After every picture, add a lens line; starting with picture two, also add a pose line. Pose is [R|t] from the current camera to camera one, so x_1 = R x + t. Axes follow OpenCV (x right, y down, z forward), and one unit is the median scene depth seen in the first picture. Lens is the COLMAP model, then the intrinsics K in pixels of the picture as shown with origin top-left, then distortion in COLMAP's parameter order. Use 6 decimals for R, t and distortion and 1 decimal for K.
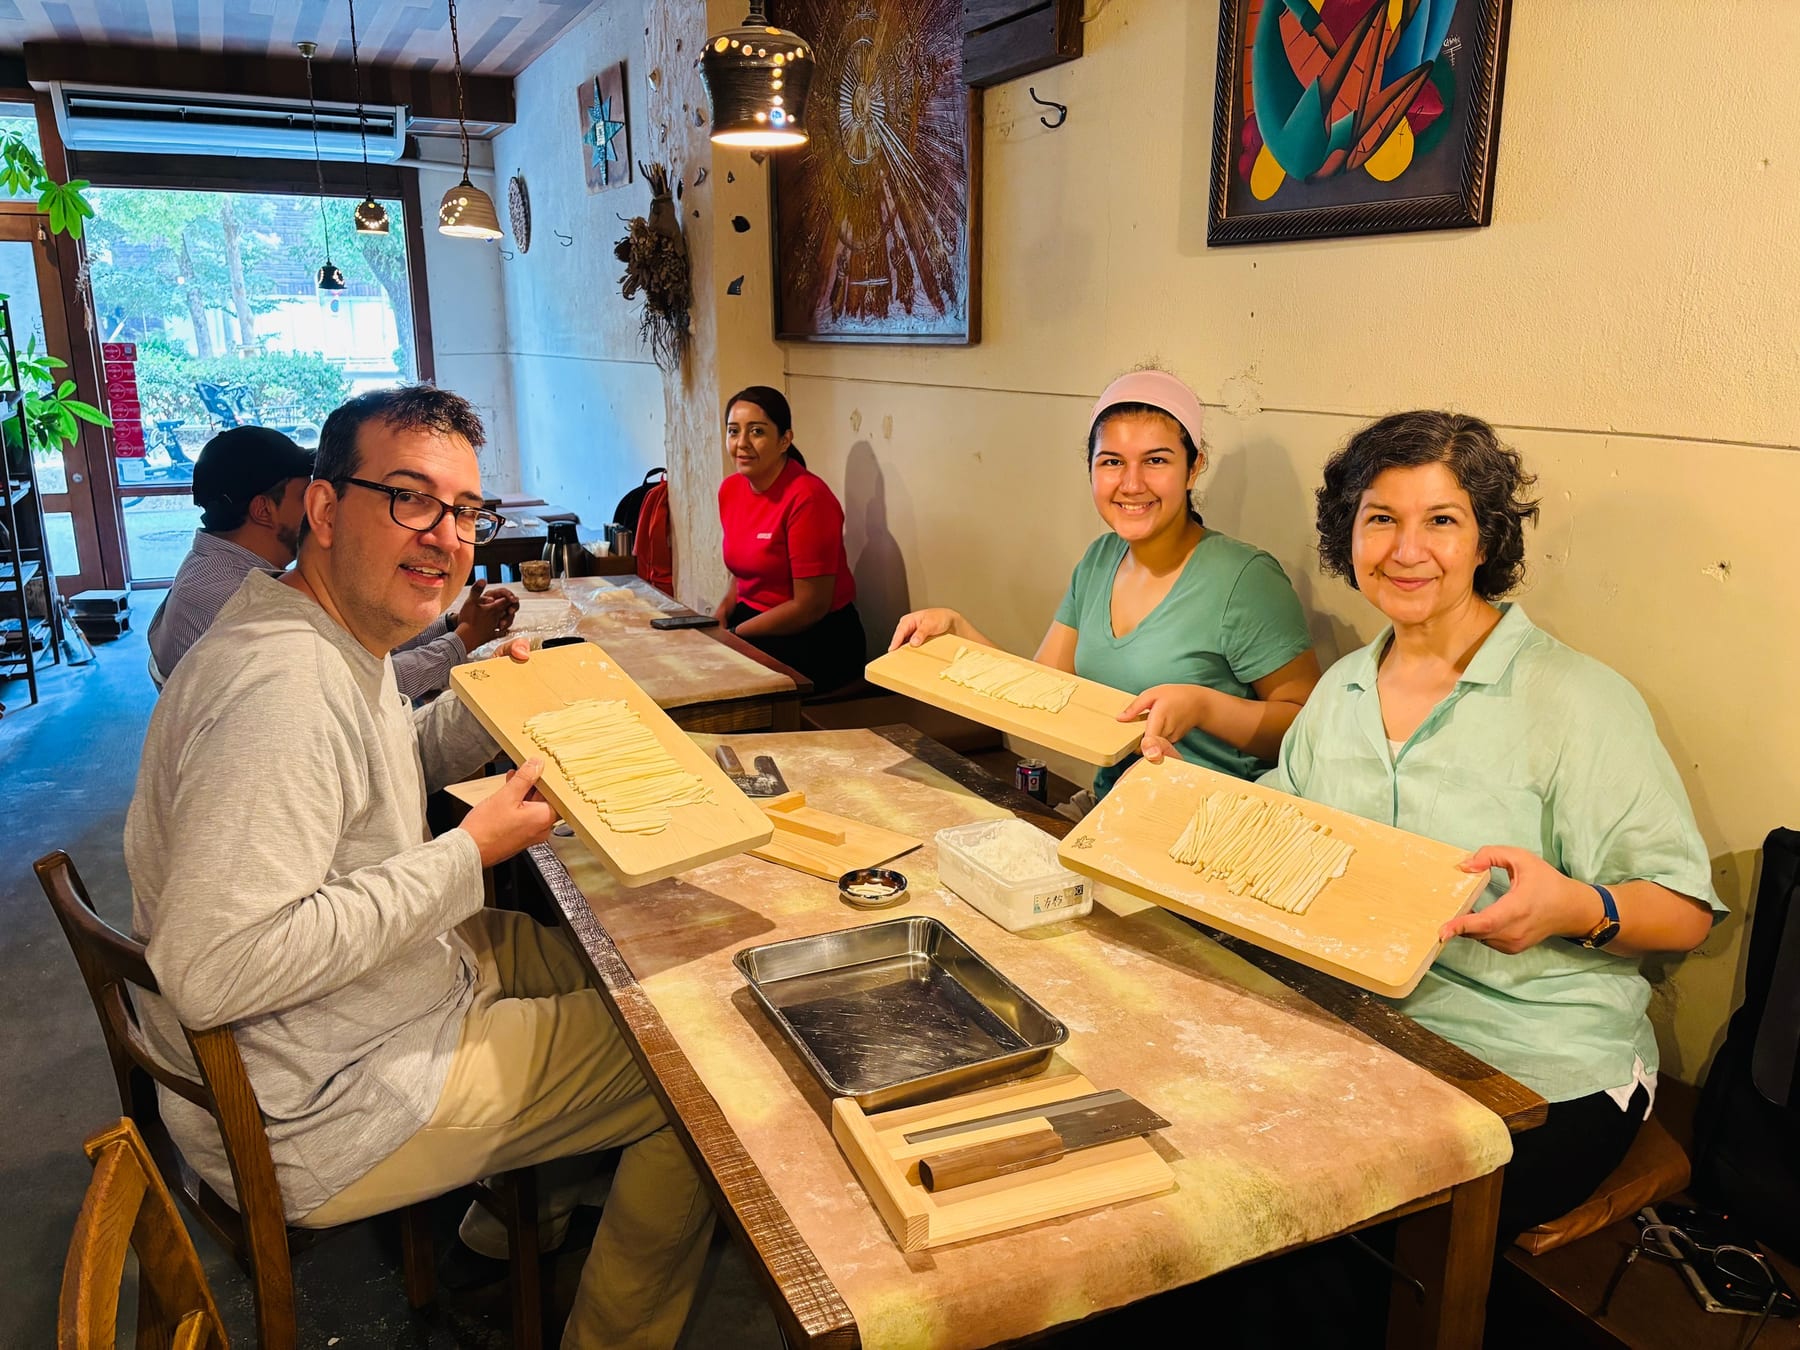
lens RADIAL K [[1359.5, 0, 897.2], [0, 1359.5, 680.2], [0, 0, 1]] dist [-0.012344, -0.017702]
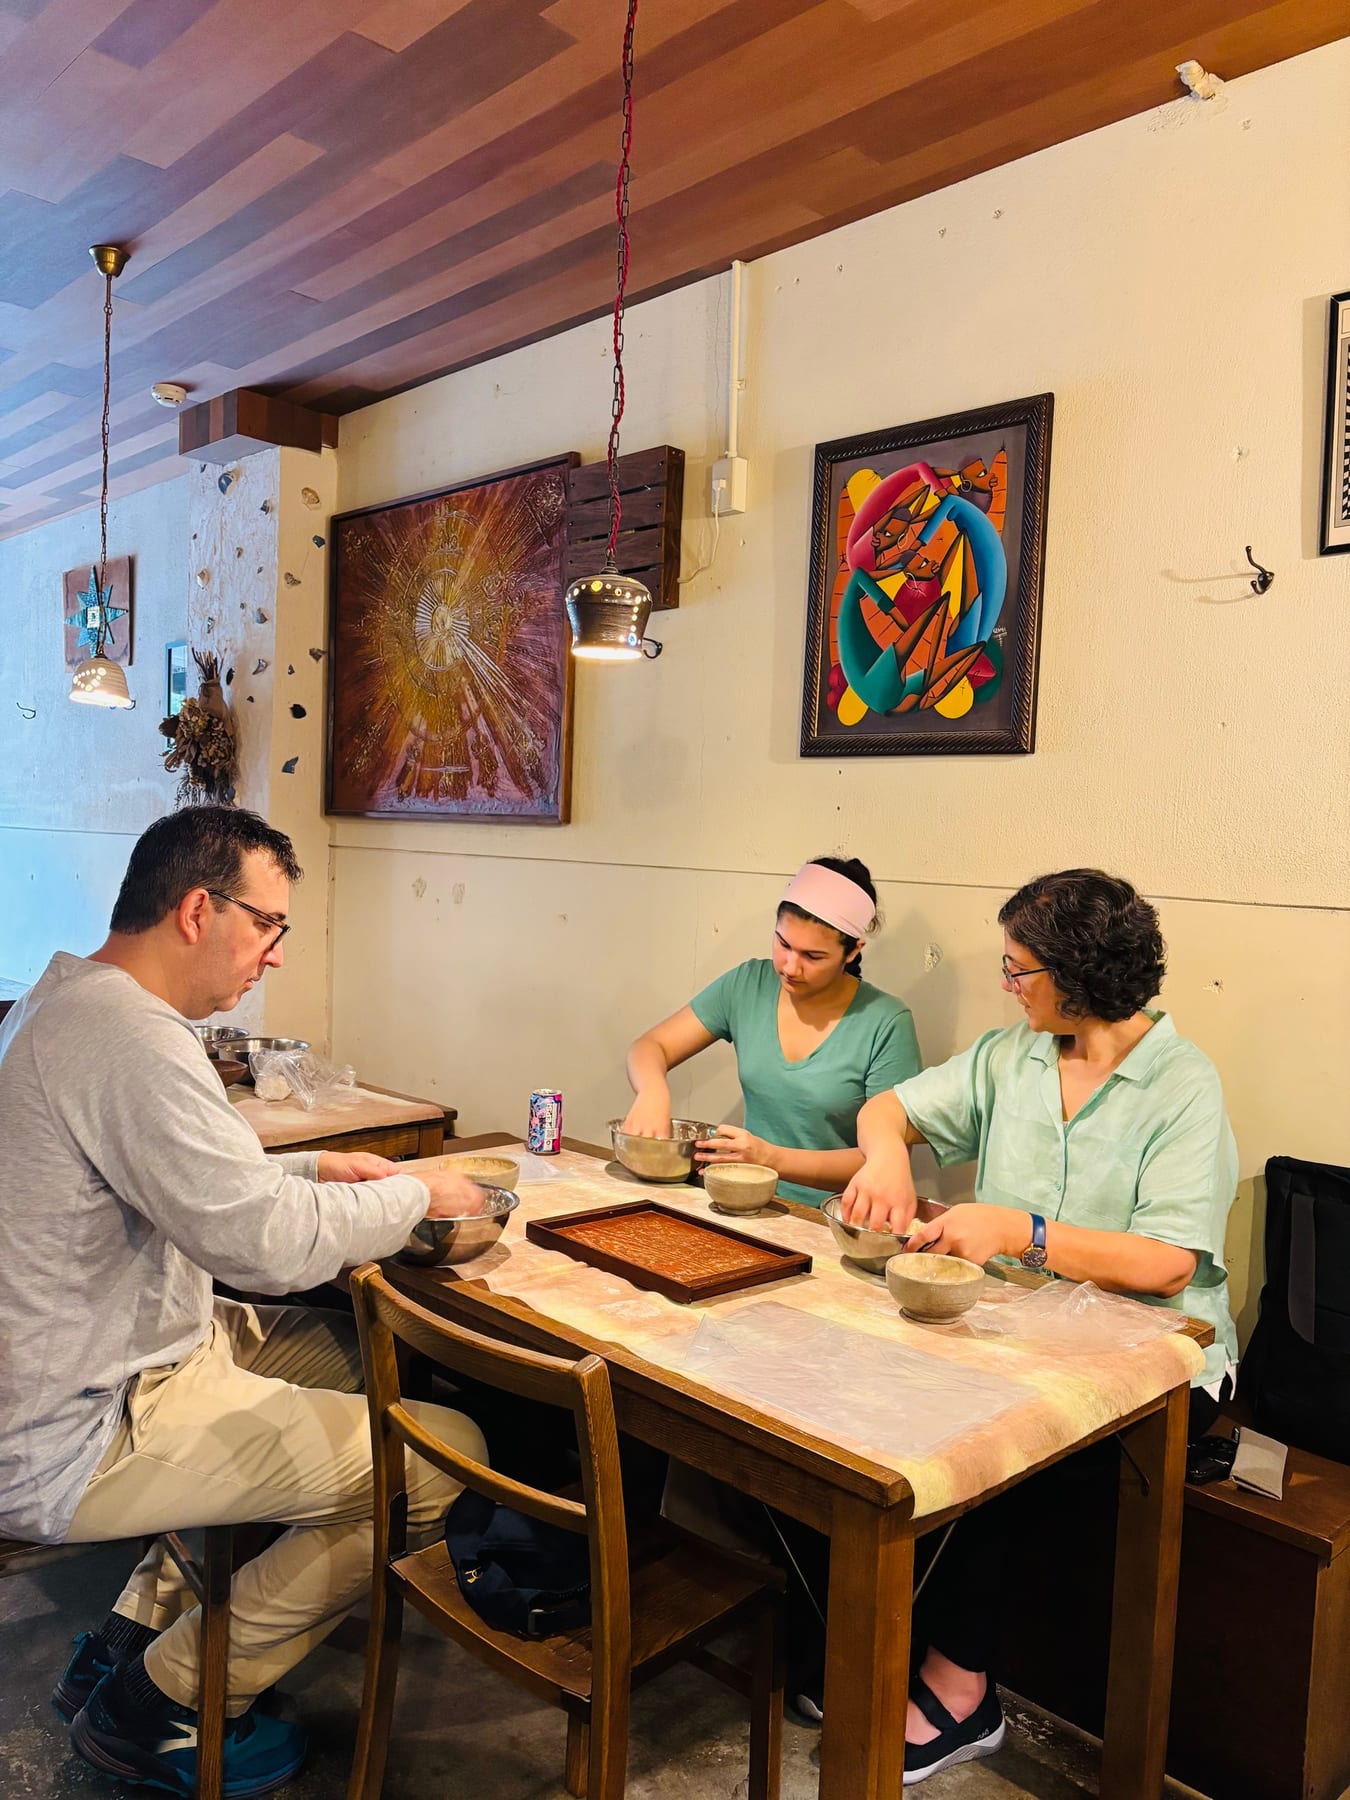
lens RADIAL K [[1359.5, 0, 673.5], [0, 1359.5, 900.6], [0, 0, 1]] dist [-0.012344, -0.017702]
pose [[0.941664, 0.032354, 0.334995, -0.234913], [0.037043, 0.979357, -0.198716, 0.053006], [-0.334509, 0.199533, 0.921027, -0.101652]]
